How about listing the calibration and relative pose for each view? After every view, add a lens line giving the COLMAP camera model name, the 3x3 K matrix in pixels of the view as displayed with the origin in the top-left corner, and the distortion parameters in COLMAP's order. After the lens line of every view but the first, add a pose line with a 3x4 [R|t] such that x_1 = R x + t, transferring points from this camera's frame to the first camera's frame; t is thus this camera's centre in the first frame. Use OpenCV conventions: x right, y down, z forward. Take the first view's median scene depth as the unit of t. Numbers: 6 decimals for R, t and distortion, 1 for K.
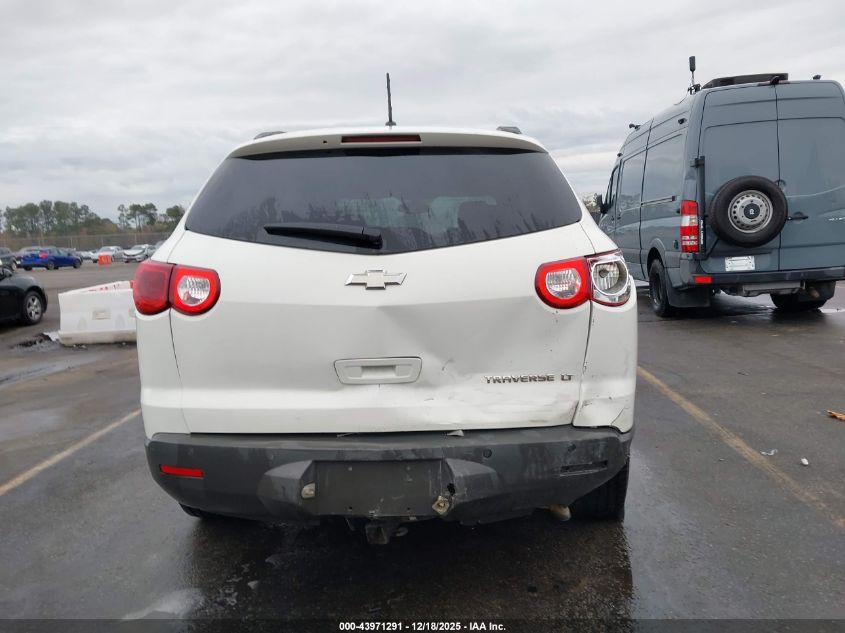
lens RADIAL K [[664.8, 0, 432.4], [0, 664.8, 279.3], [0, 0, 1]] dist [0.073471, -0.113631]
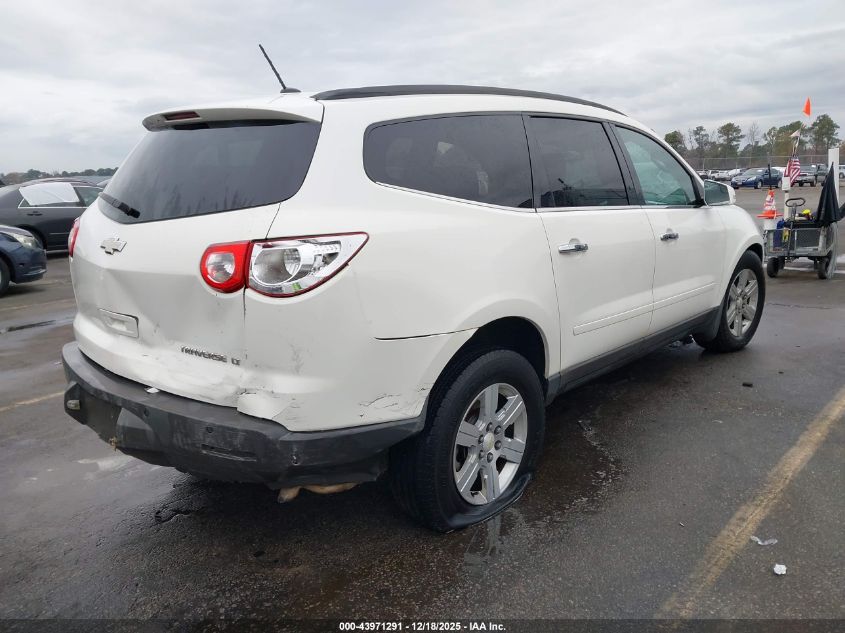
lens RADIAL K [[664.8, 0, 432.4], [0, 664.8, 279.3], [0, 0, 1]] dist [0.073471, -0.113631]
pose [[0.754496, 0.127624, -0.643776, 1.053234], [-0.056428, 0.989893, 0.130107, -0.120367], [0.653874, -0.061838, 0.754072, 0.453322]]
